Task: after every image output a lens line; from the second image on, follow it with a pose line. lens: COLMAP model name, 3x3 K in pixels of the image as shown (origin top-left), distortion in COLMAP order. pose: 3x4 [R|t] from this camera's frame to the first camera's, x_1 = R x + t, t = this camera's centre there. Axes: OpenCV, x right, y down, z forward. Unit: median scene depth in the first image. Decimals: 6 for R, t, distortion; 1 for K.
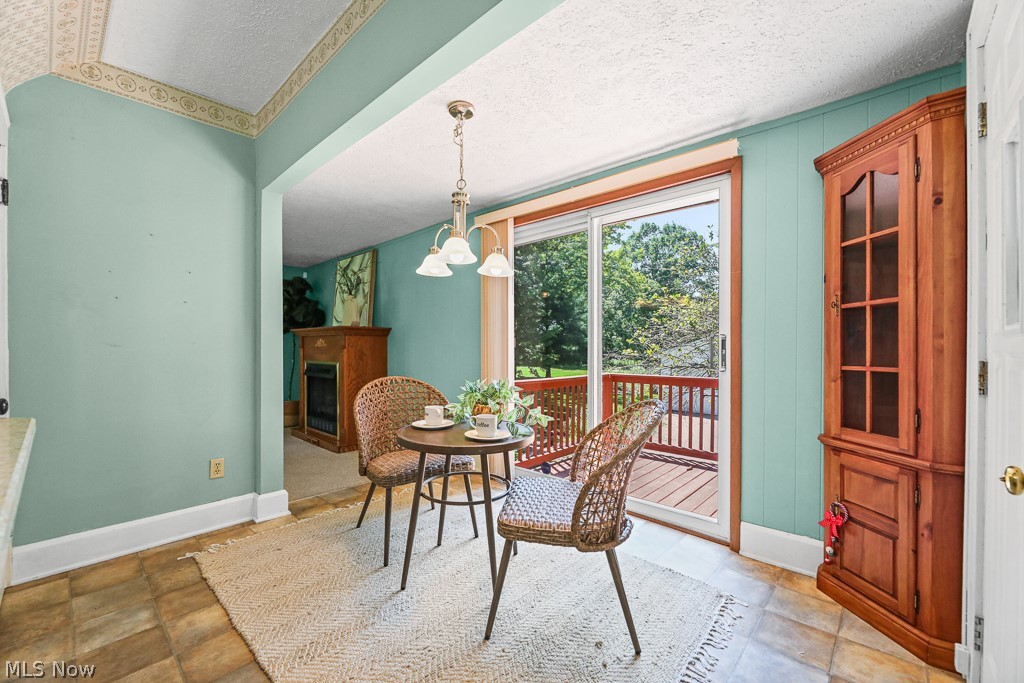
lens RADIAL K [[415.9, 0, 510.9], [0, 415.9, 345.9], [0, 0, 1]] dist [-0.010987, -0.000092]
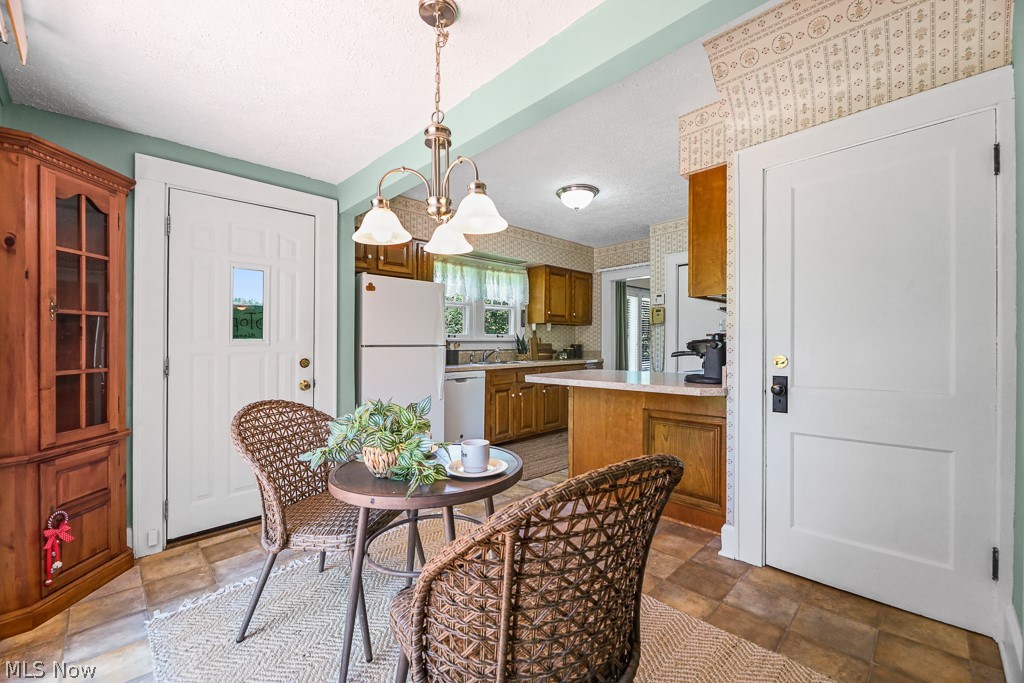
lens RADIAL K [[415.9, 0, 510.9], [0, 415.9, 345.9], [0, 0, 1]] dist [-0.010987, -0.000092]
pose [[-0.998291, -0.000259, 0.058431, -0.336750], [-0.000249, 1.000000, 0.000172, -0.012061], [-0.058431, 0.000157, -0.998291, 1.926732]]
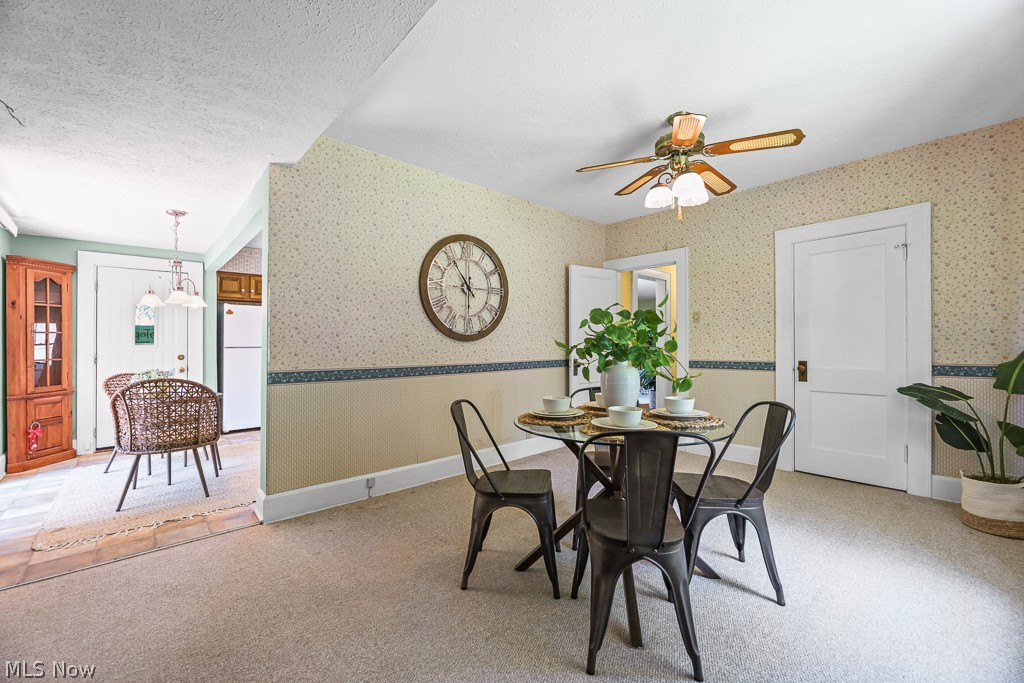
lens RADIAL K [[415.9, 0, 510.9], [0, 415.9, 345.9], [0, 0, 1]] dist [-0.010987, -0.000092]
pose [[-0.995373, 0.002513, 0.096058, -1.927287], [0.002395, 0.999996, -0.001349, -0.013735], [-0.096061, -0.001113, -0.995375, 2.938160]]
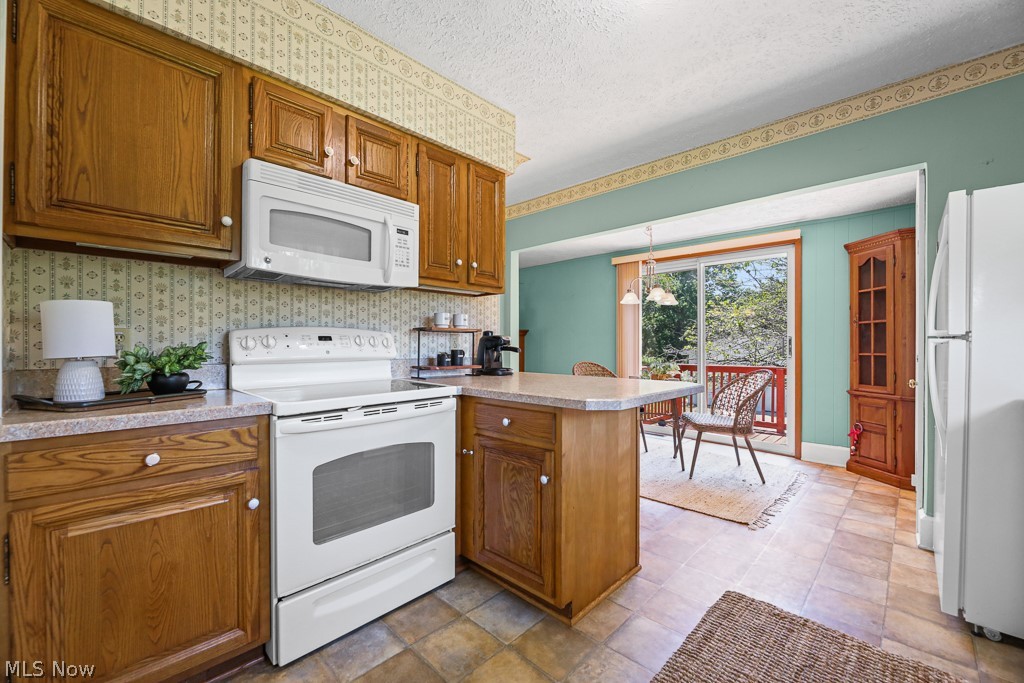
lens RADIAL K [[418.6, 0, 512.0], [0, 418.6, 341.5], [0, 0, 1]] dist [-0.001195, -0.000062]
pose [[0.999645, -0.000413, -0.026648, -0.795612], [0.000315, 0.999993, -0.003701, 0.000880], [0.026650, 0.003691, 0.999638, -1.033416]]
